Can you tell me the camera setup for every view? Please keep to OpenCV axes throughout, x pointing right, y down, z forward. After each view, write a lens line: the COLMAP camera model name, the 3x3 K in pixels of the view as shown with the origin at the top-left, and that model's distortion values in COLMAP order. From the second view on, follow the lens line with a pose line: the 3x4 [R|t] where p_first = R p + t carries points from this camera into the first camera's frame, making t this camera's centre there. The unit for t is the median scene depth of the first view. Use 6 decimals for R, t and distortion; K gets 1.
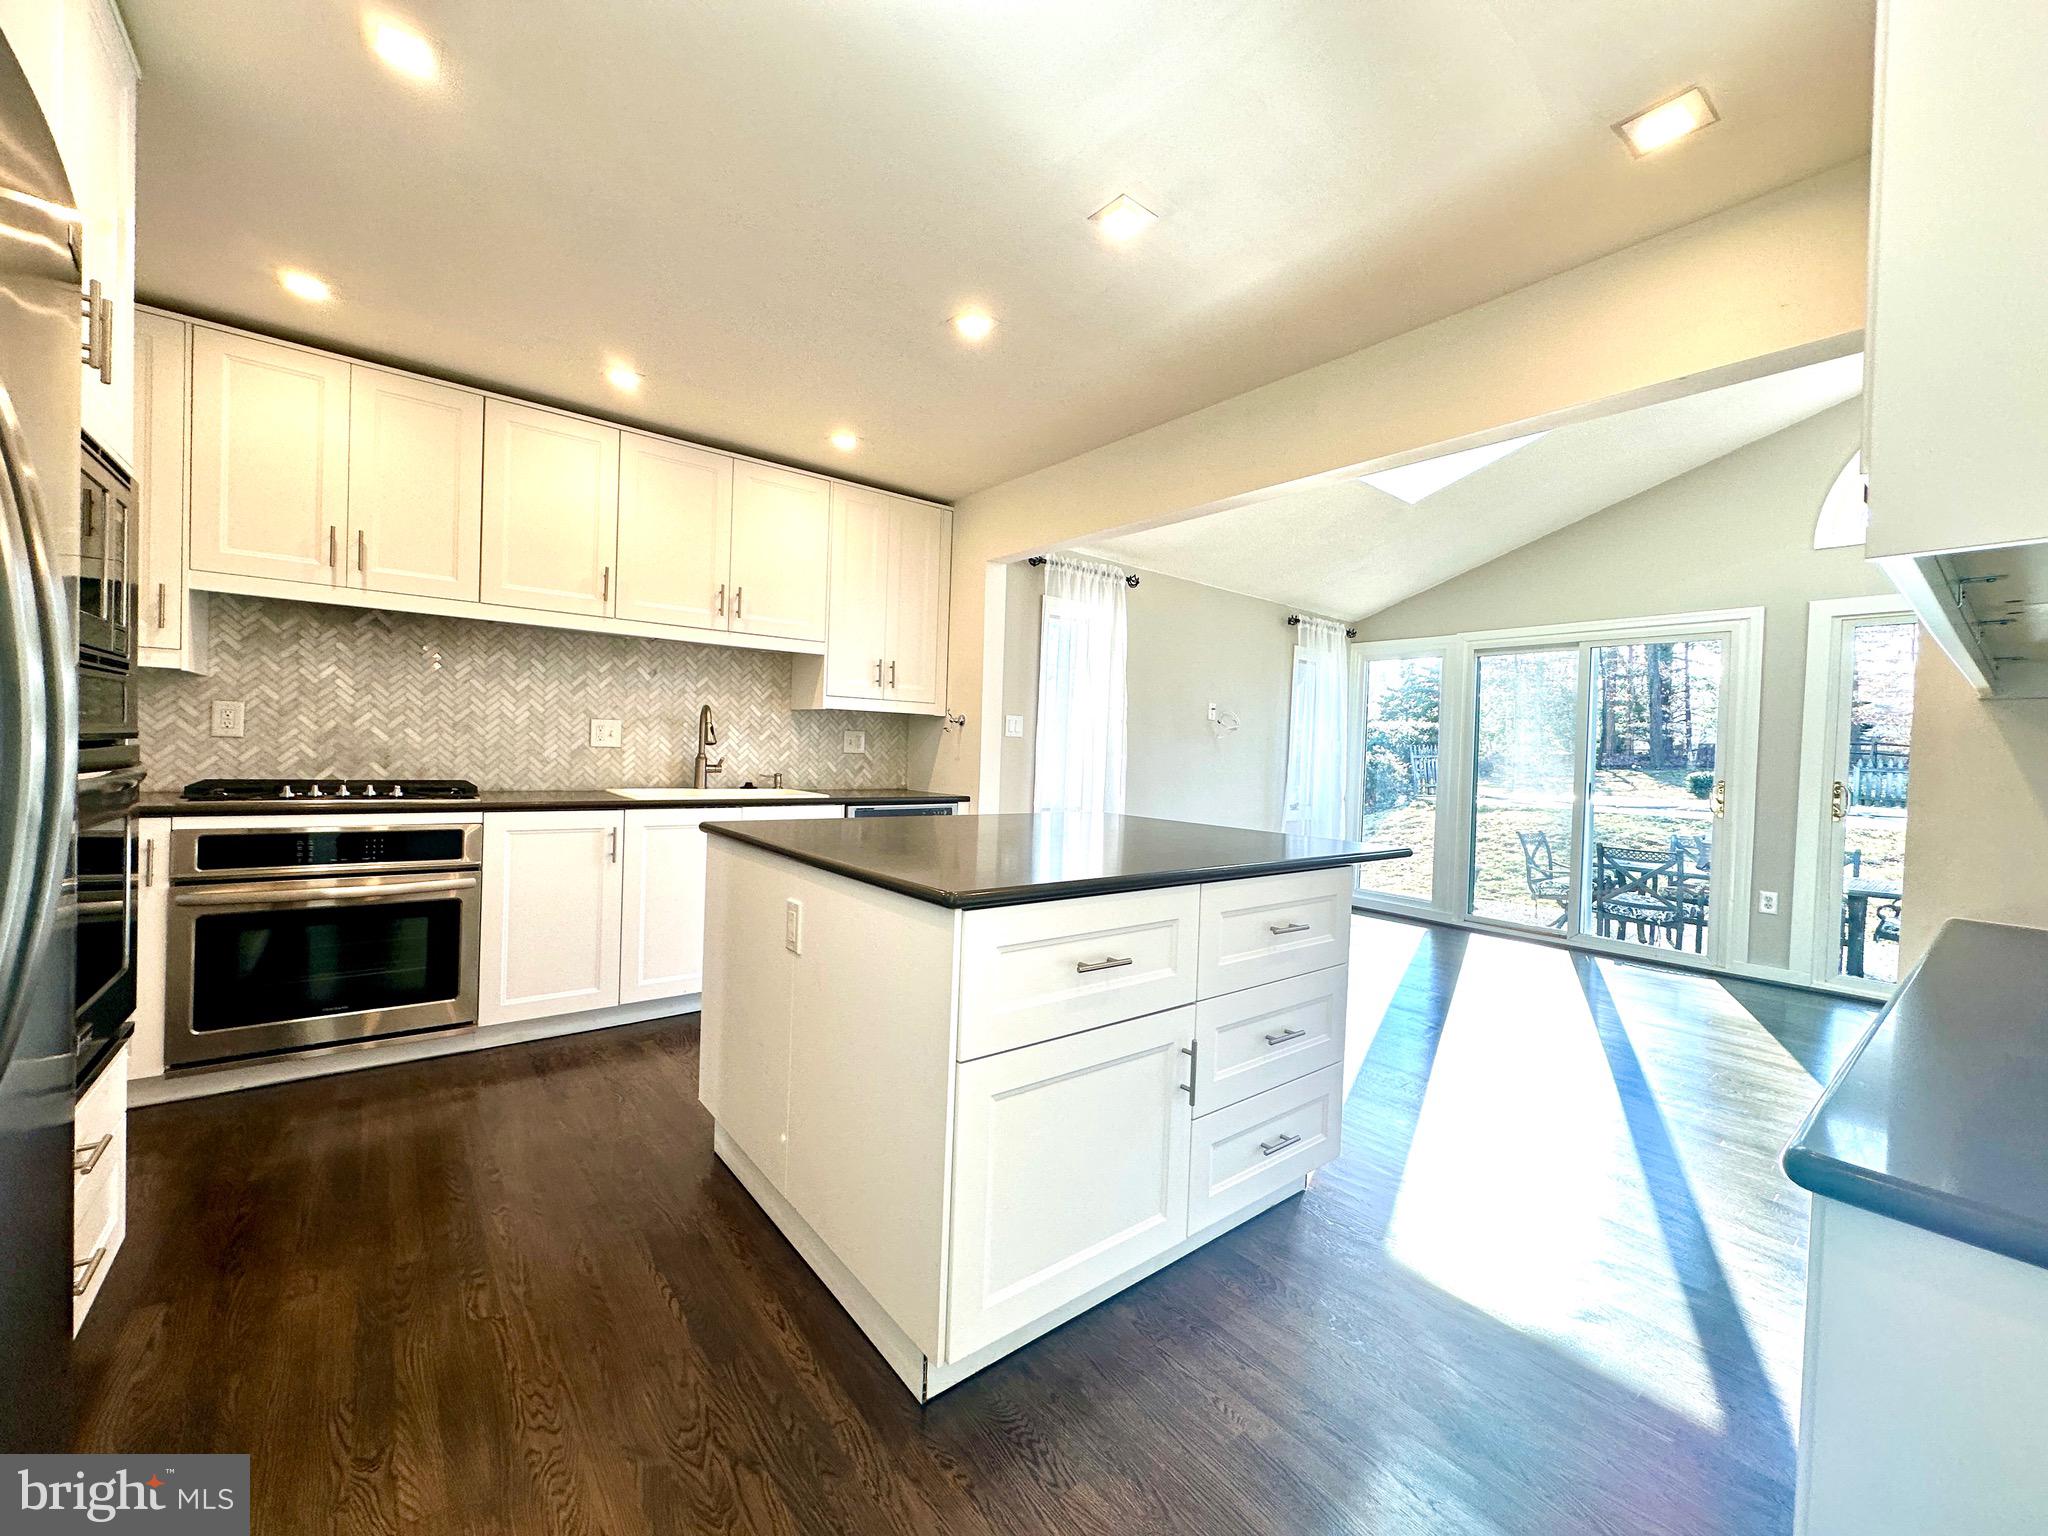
lens RADIAL K [[814.9, 0, 1025.3], [0, 814.9, 763.3], [0, 0, 1]] dist [-0.000753, 0.000348]
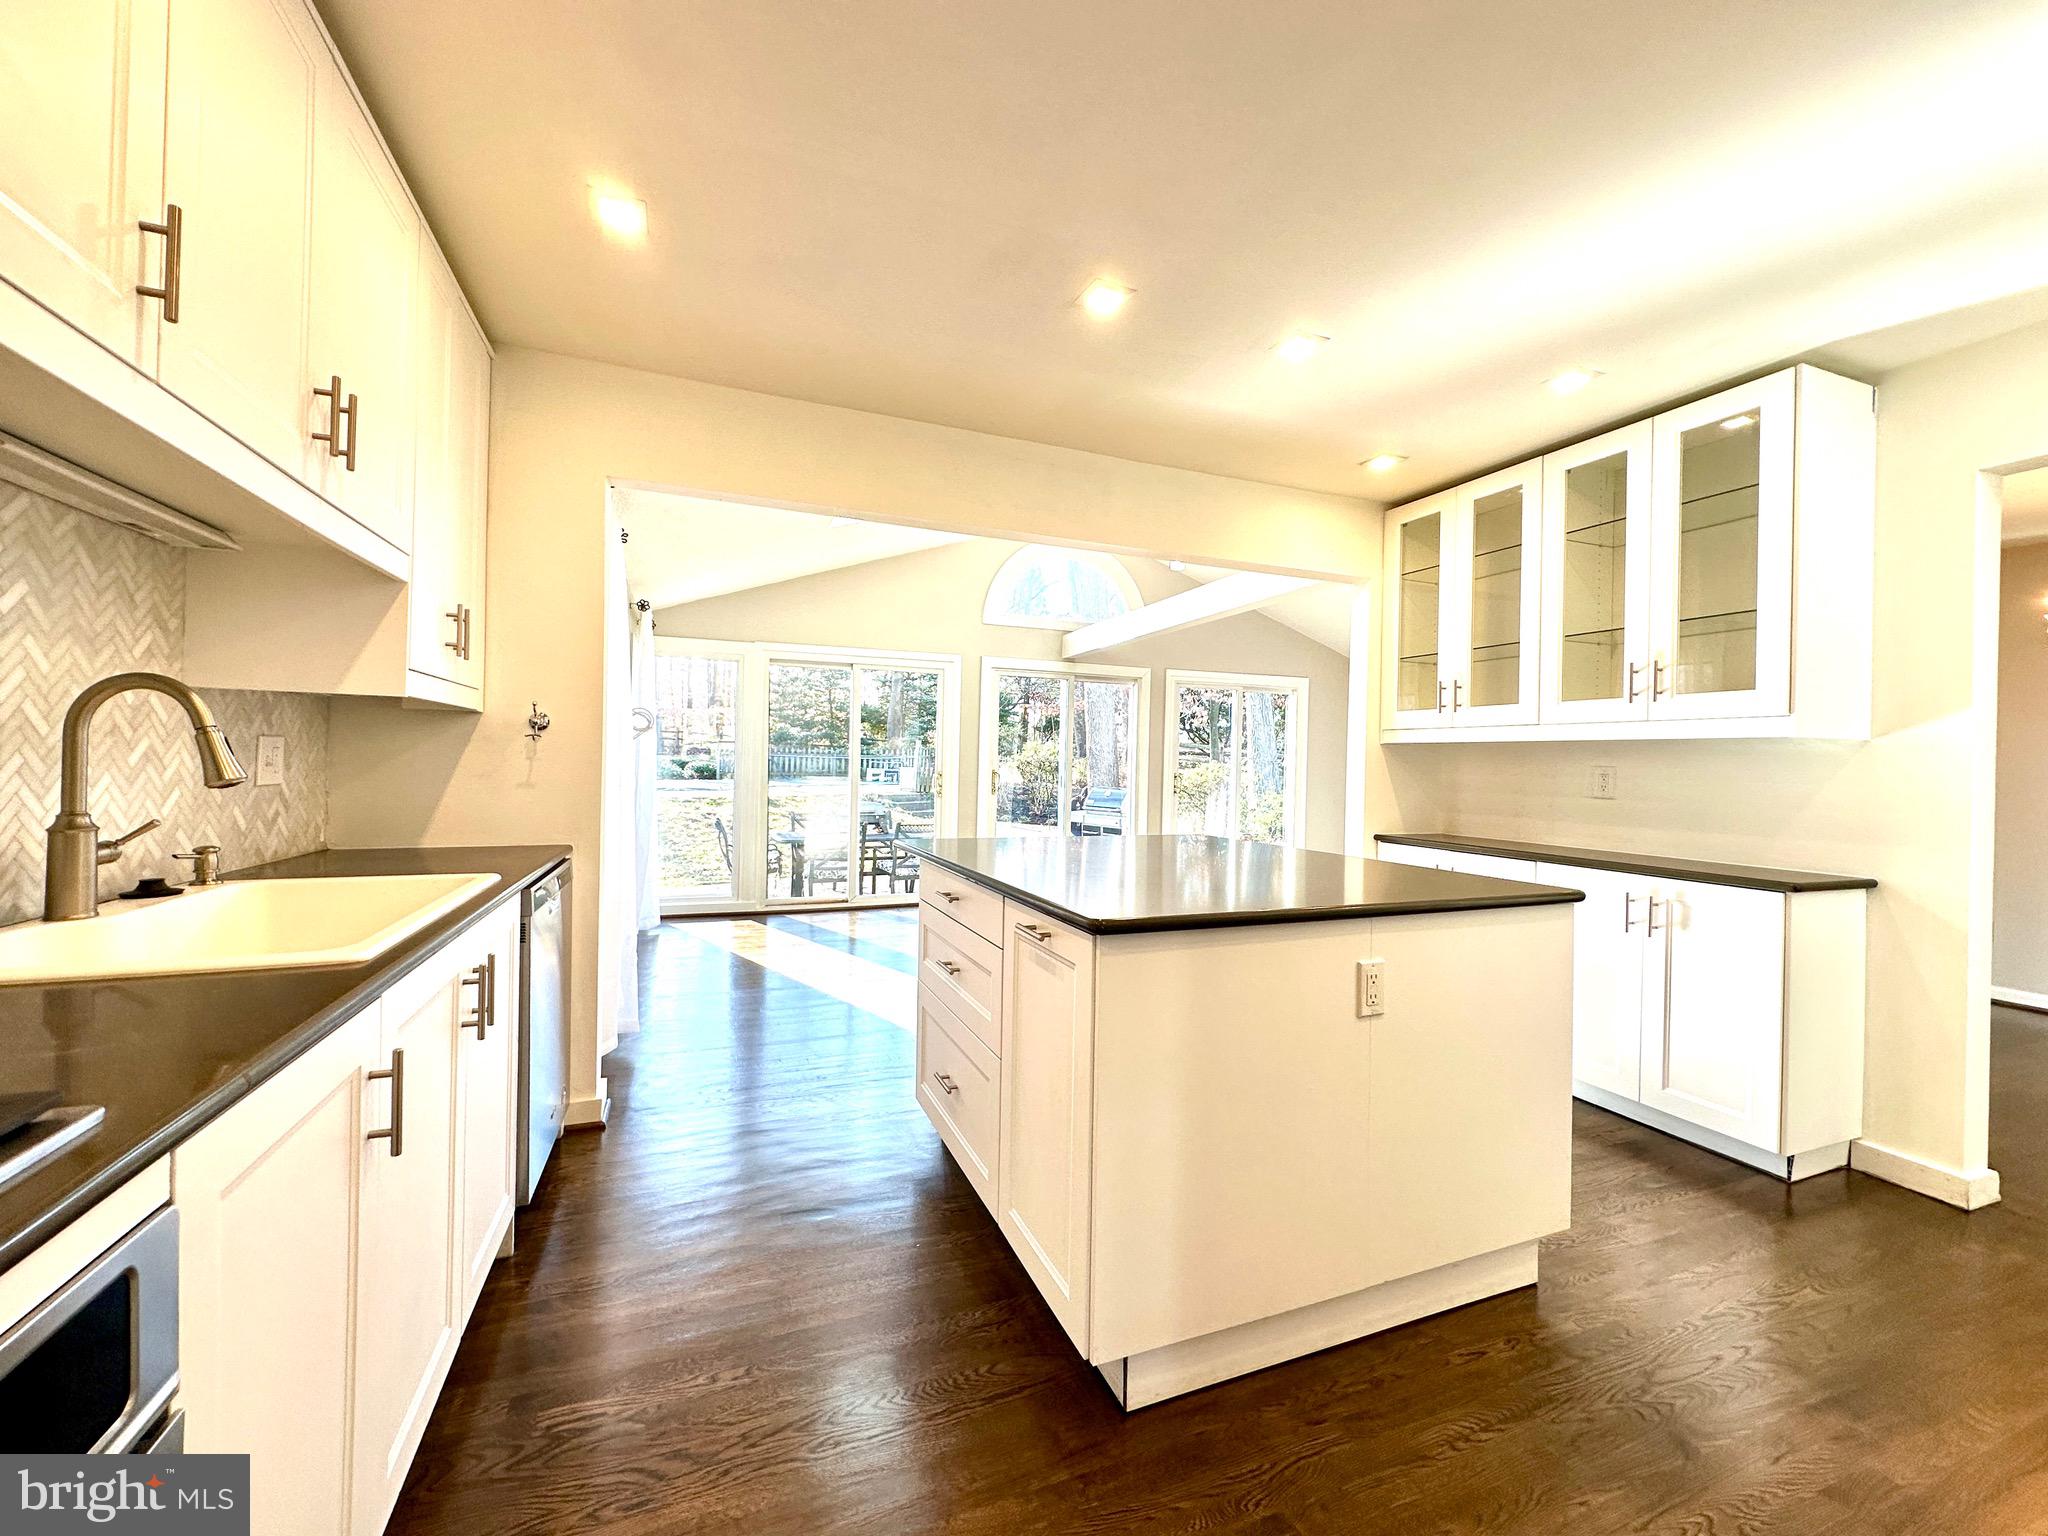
lens RADIAL K [[814.9, 0, 1022.4], [0, 814.9, 756.9], [0, 0, 1]] dist [-0.000753, 0.000348]
pose [[0.287046, -0.020108, 0.957706, -0.518587], [0.007649, 0.999796, 0.018699, -0.033036], [-0.957886, 0.001958, 0.287142, 0.452125]]
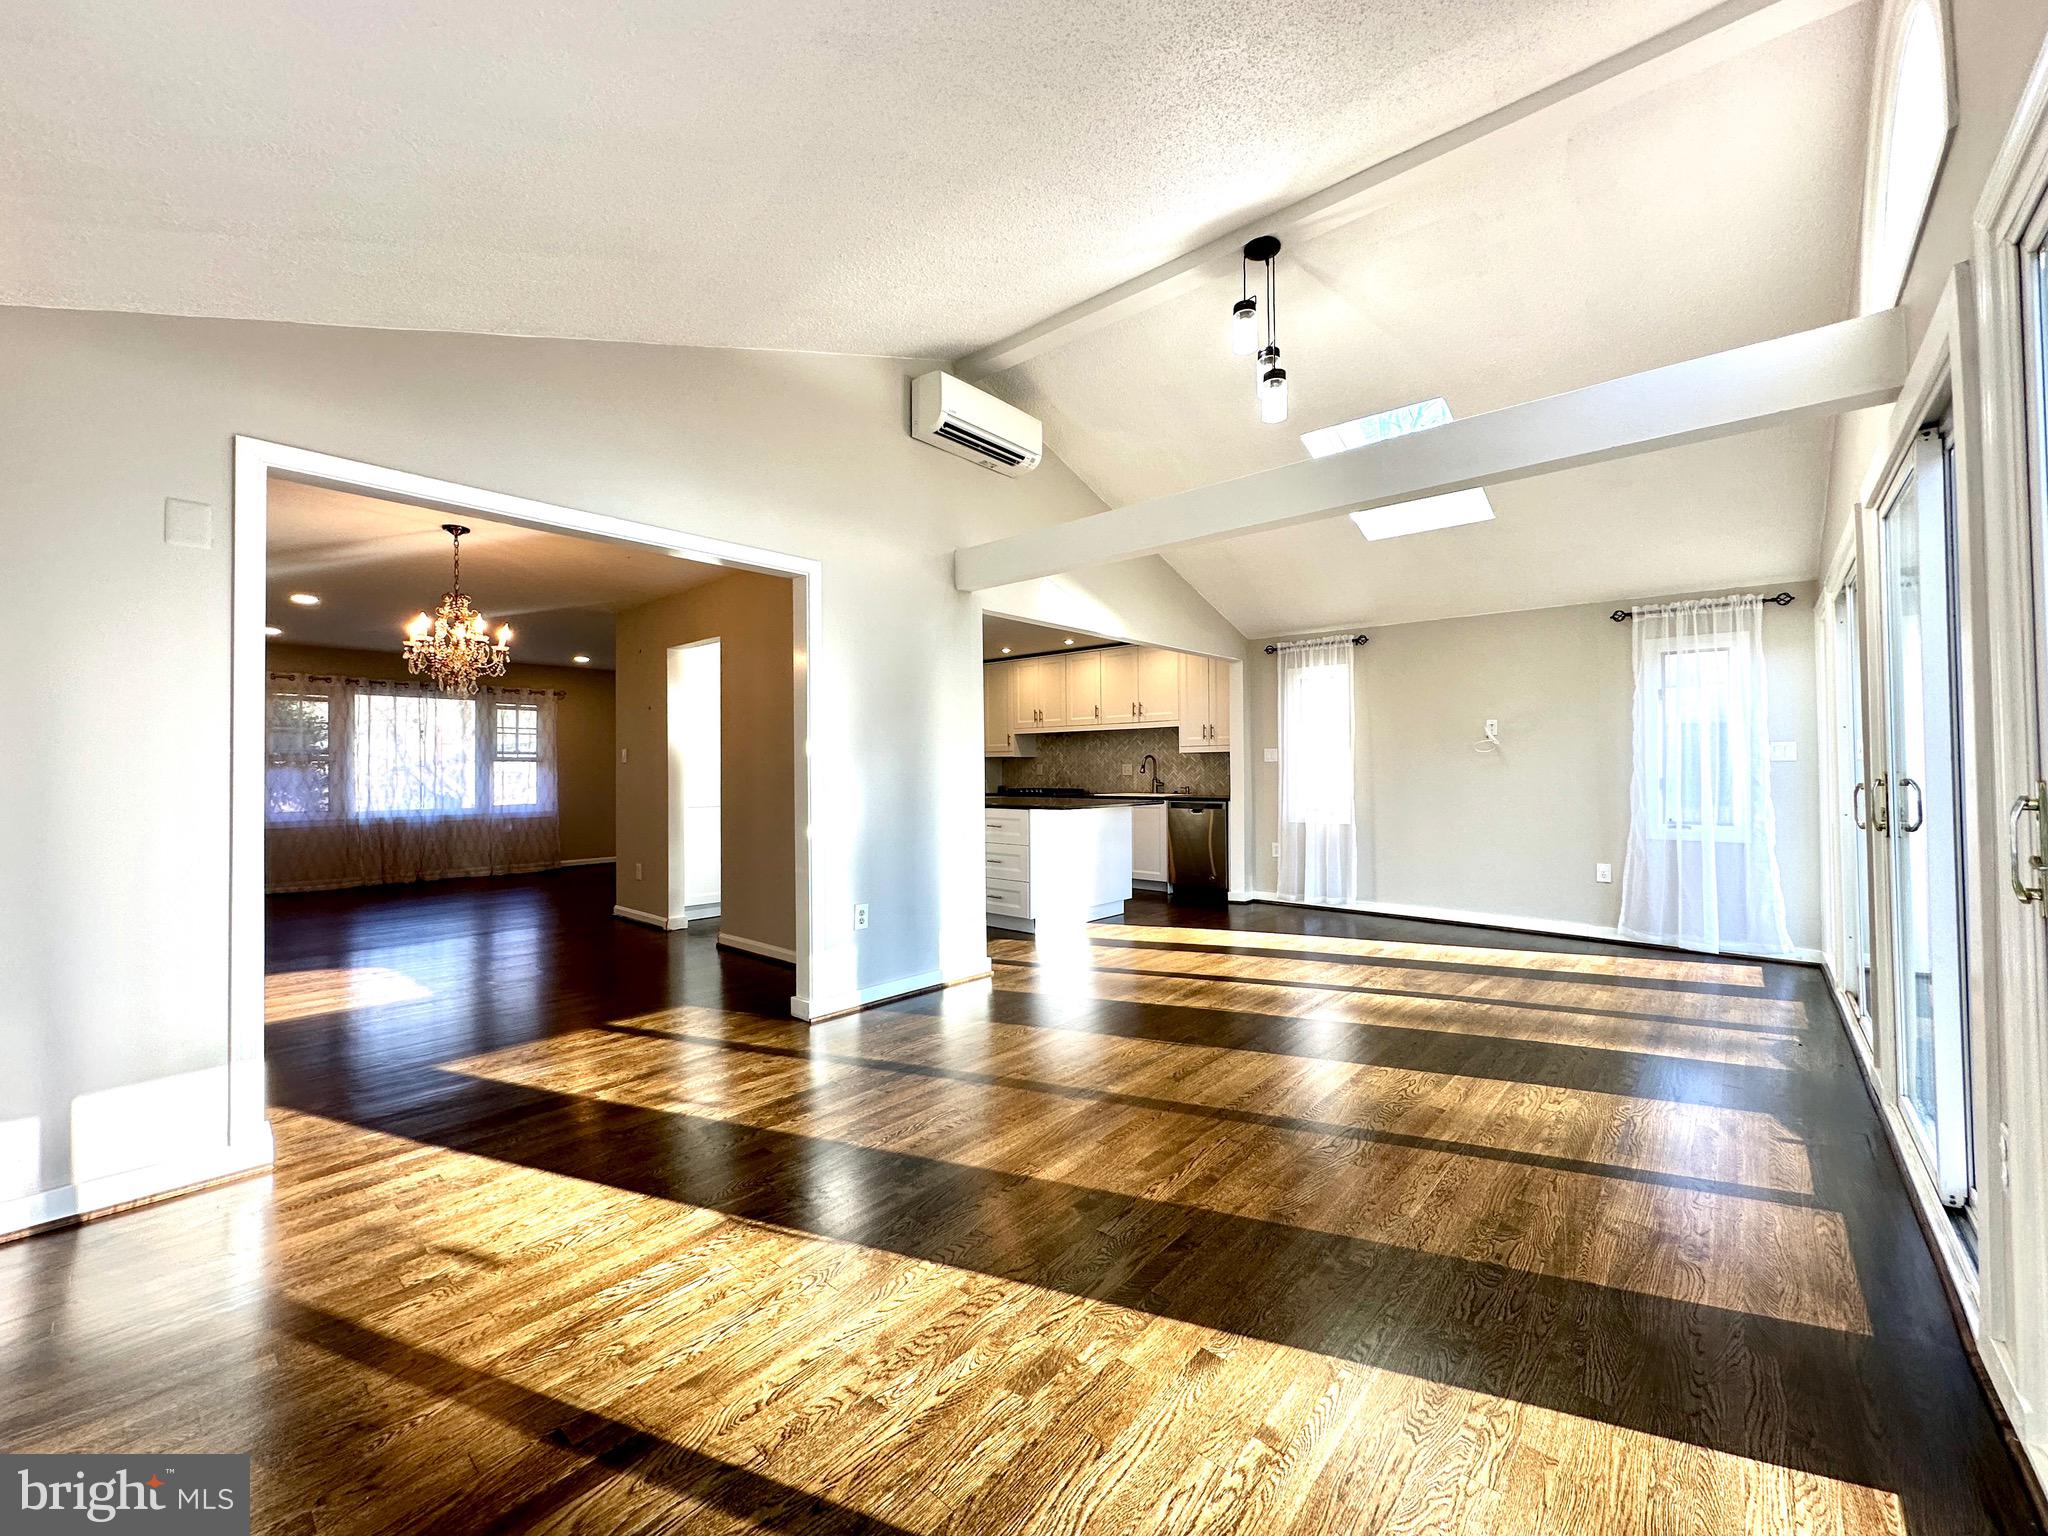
lens RADIAL K [[814.9, 0, 1025.0], [0, 814.9, 759.8], [0, 0, 1]] dist [-0.000753, 0.000348]
pose [[0.164413, -0.049010, -0.985173, 1.416001], [-0.006442, 0.998690, -0.050758, 0.045749], [0.986370, 0.014692, 0.163882, 0.249783]]
